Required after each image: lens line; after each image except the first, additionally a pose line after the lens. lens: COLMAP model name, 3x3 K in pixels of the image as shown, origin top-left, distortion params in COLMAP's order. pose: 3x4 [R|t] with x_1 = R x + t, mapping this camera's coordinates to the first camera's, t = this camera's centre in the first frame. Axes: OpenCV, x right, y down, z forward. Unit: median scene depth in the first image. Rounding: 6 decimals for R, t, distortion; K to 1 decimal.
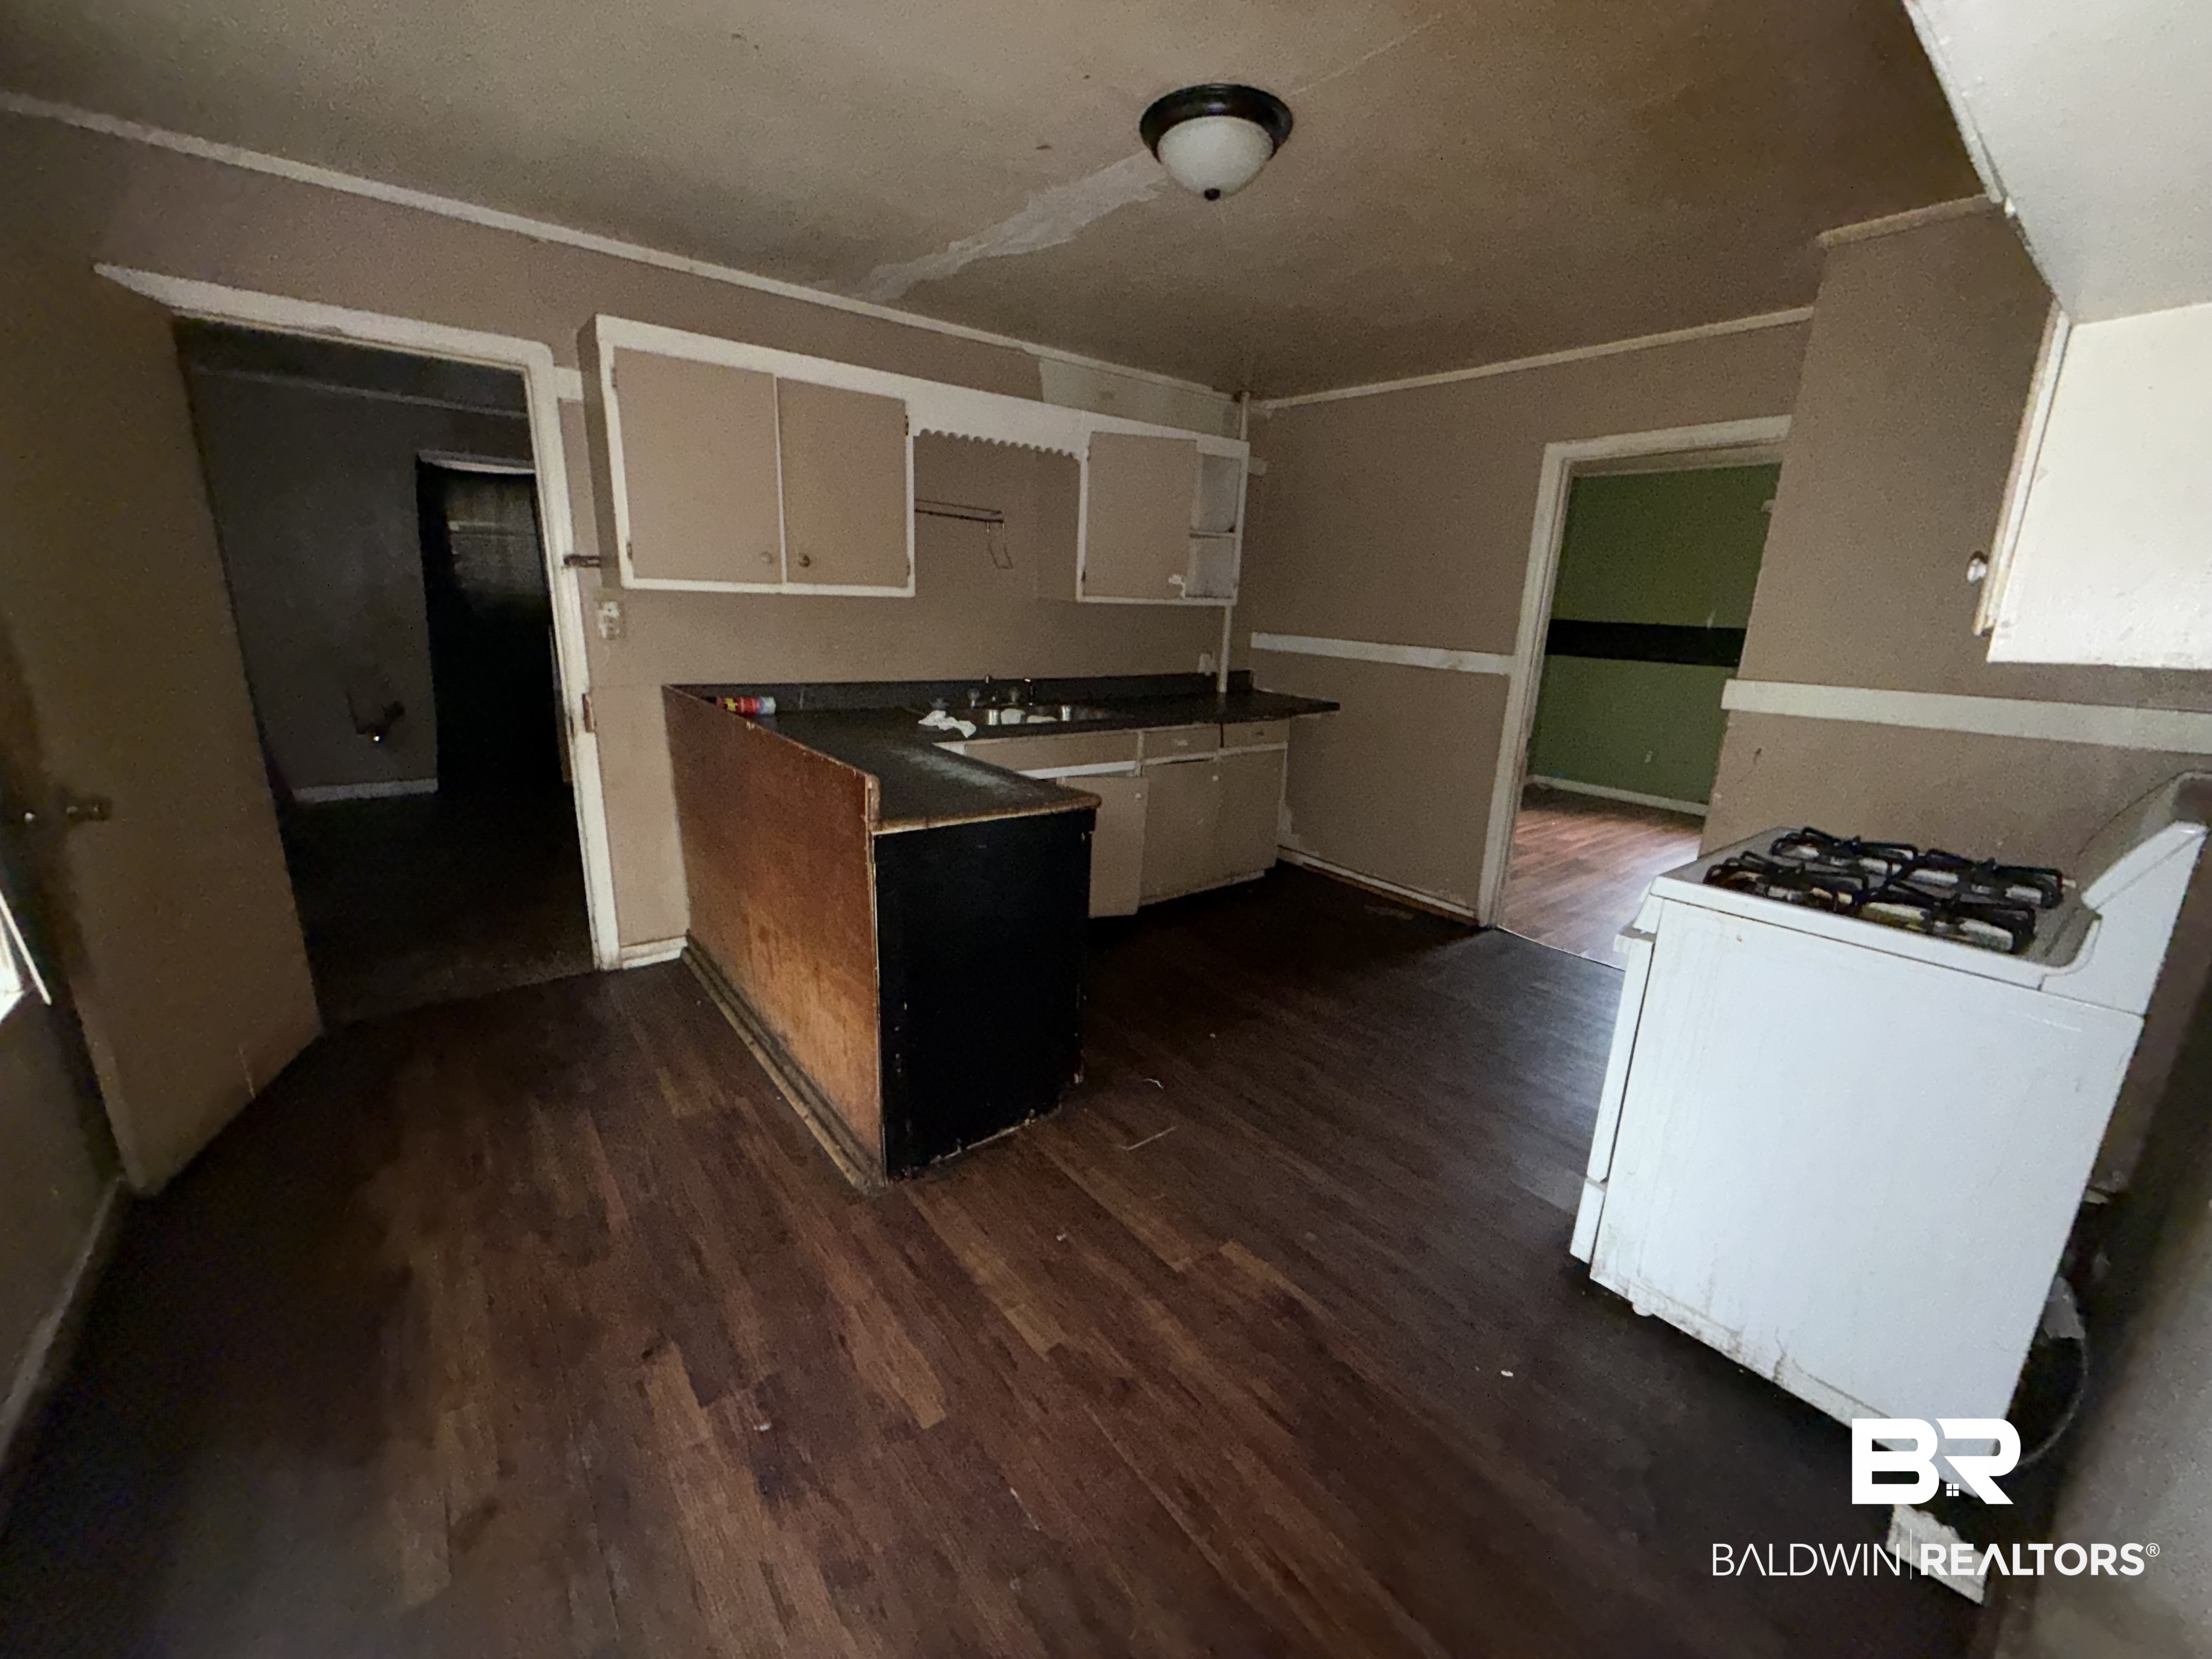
lens RADIAL K [[880.8, 0, 1107.3], [0, 880.8, 816.7], [0, 0, 1]] dist [0.000109, 0.000218]
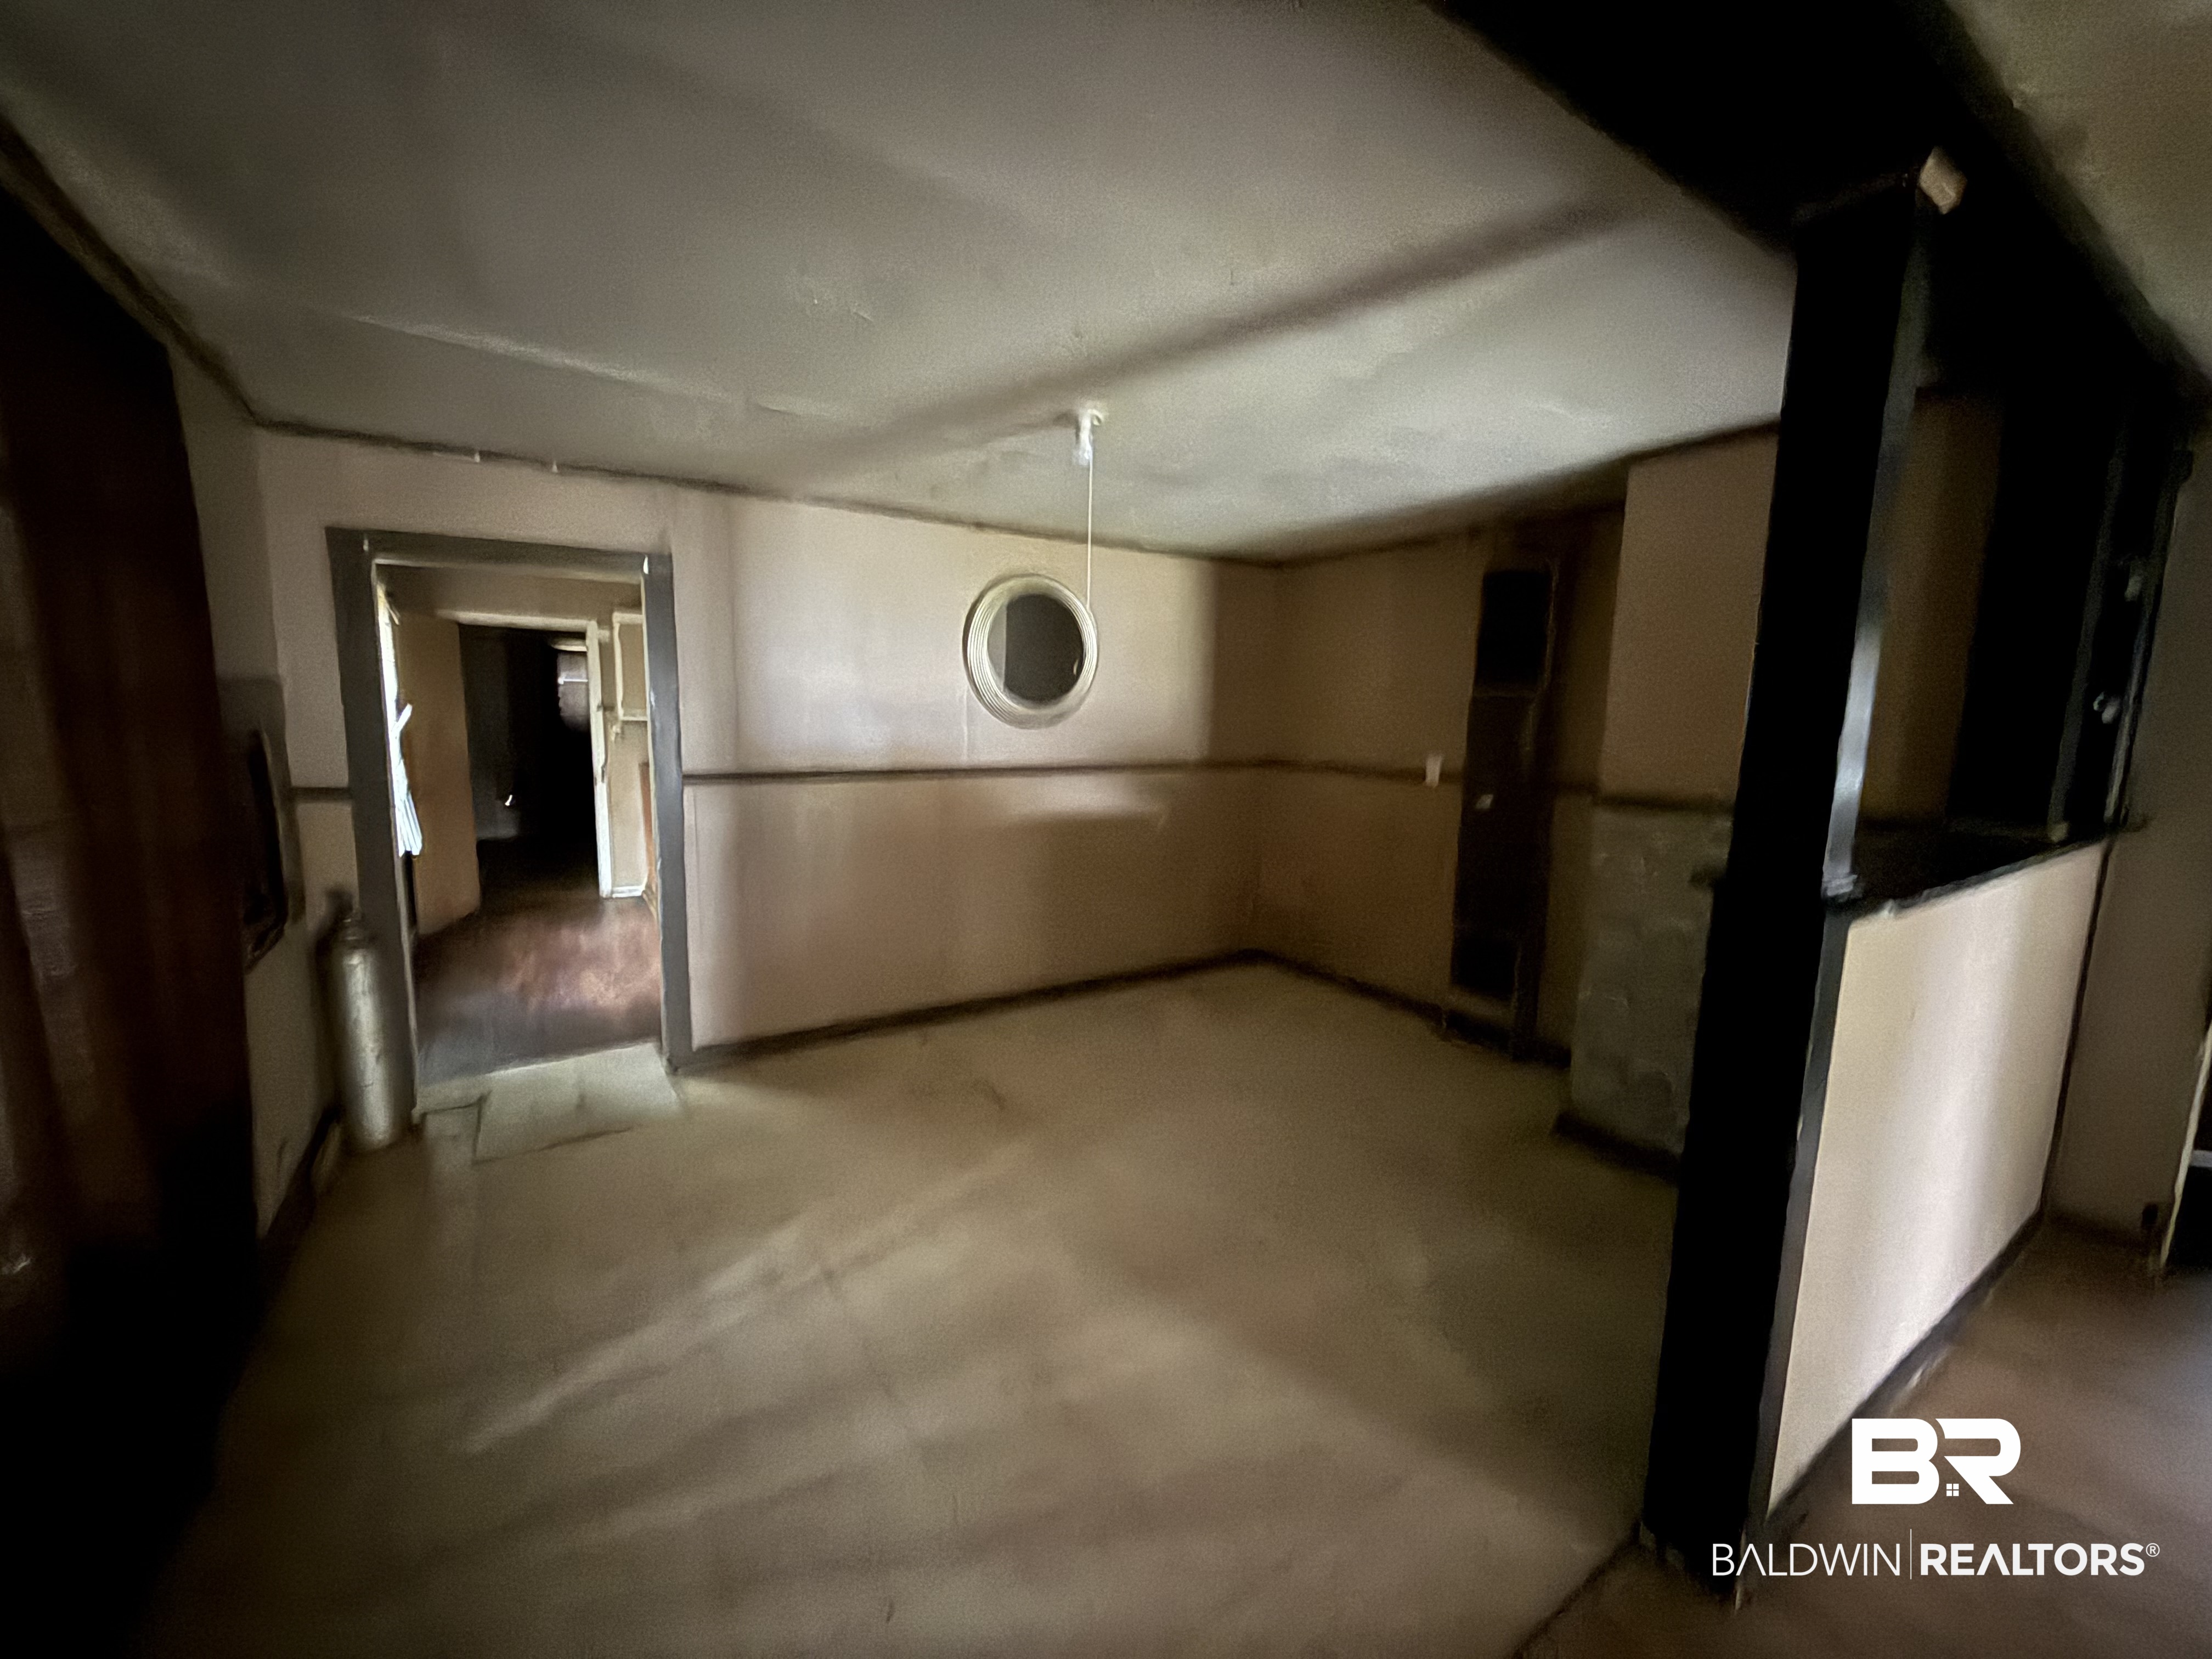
lens RADIAL K [[880.8, 0, 1102.8], [0, 880.8, 831.1], [0, 0, 1]] dist [0.000109, 0.000218]
pose [[0.996690, -0.001938, -0.081275, 0.925023], [-0.007983, 0.992552, -0.121563, 0.311080], [0.080906, 0.121810, 0.989251, -1.176148]]
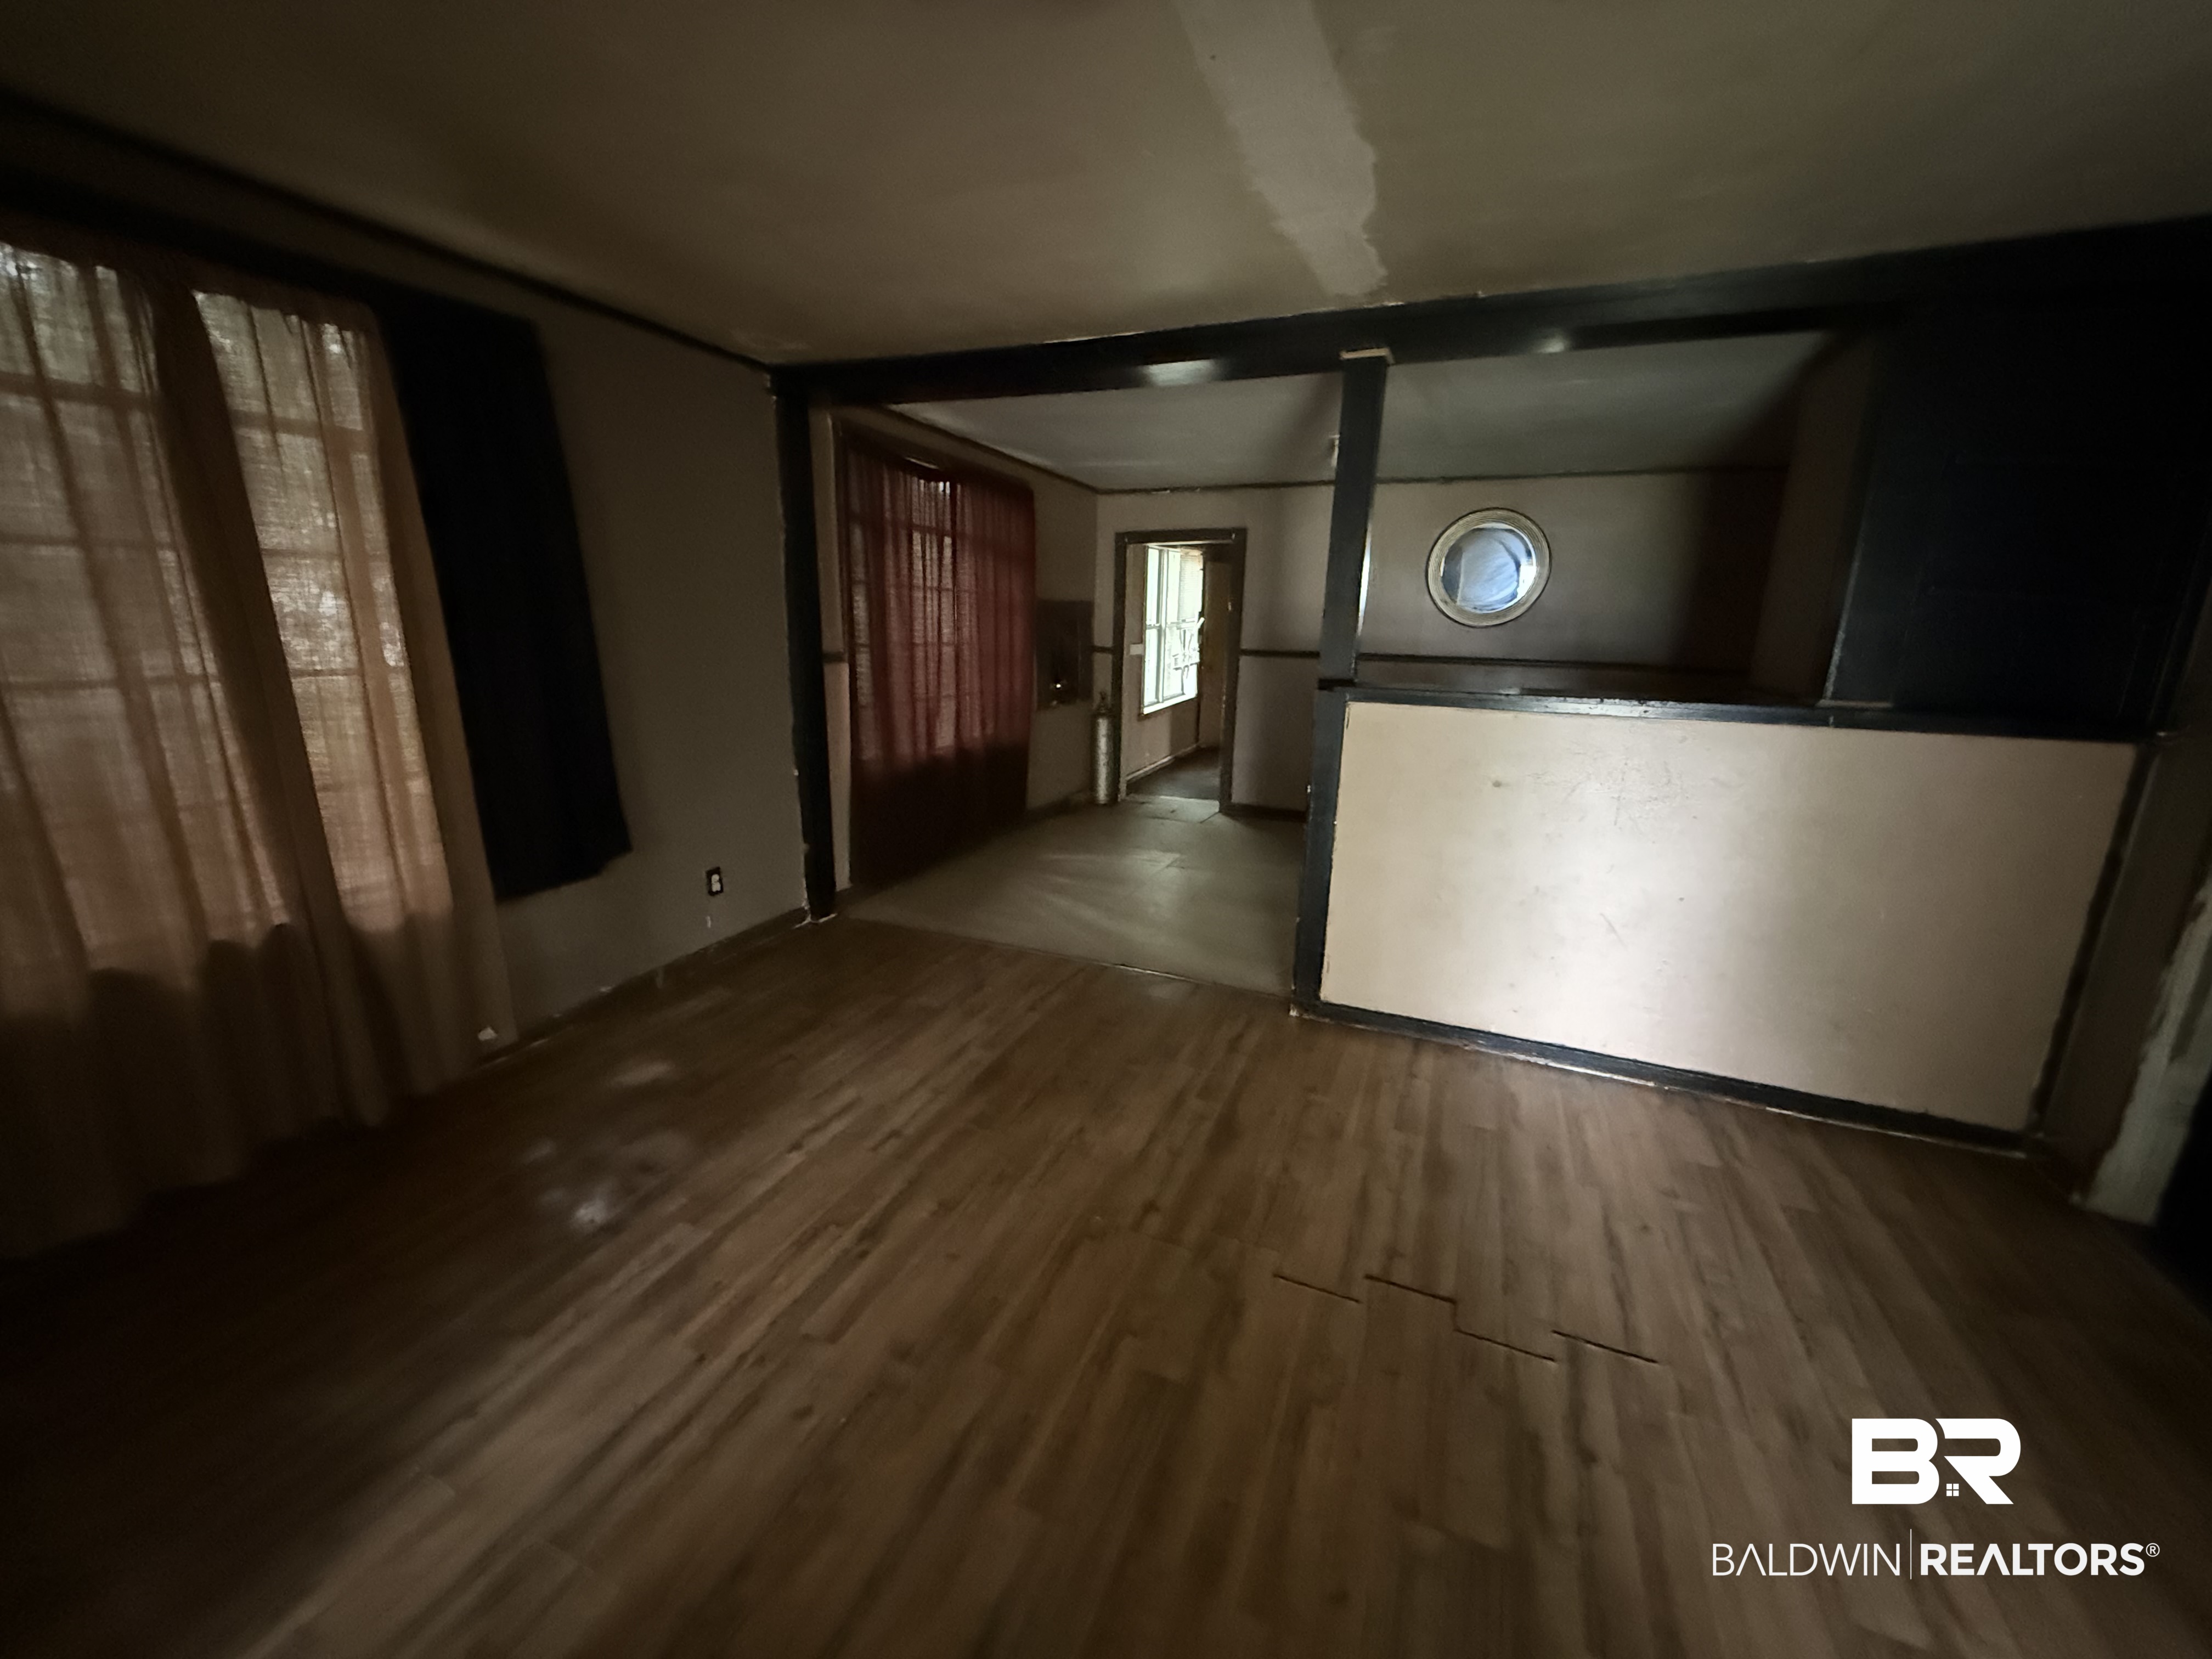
lens RADIAL K [[880.8, 0, 1103.7], [0, 880.8, 837.8], [0, 0, 1]] dist [0.000109, 0.000218]
pose [[0.481620, 0.199968, -0.853261, 3.335770], [-0.223919, 0.969382, 0.100791, 0.508075], [0.847291, 0.142518, 0.511651, -1.650357]]
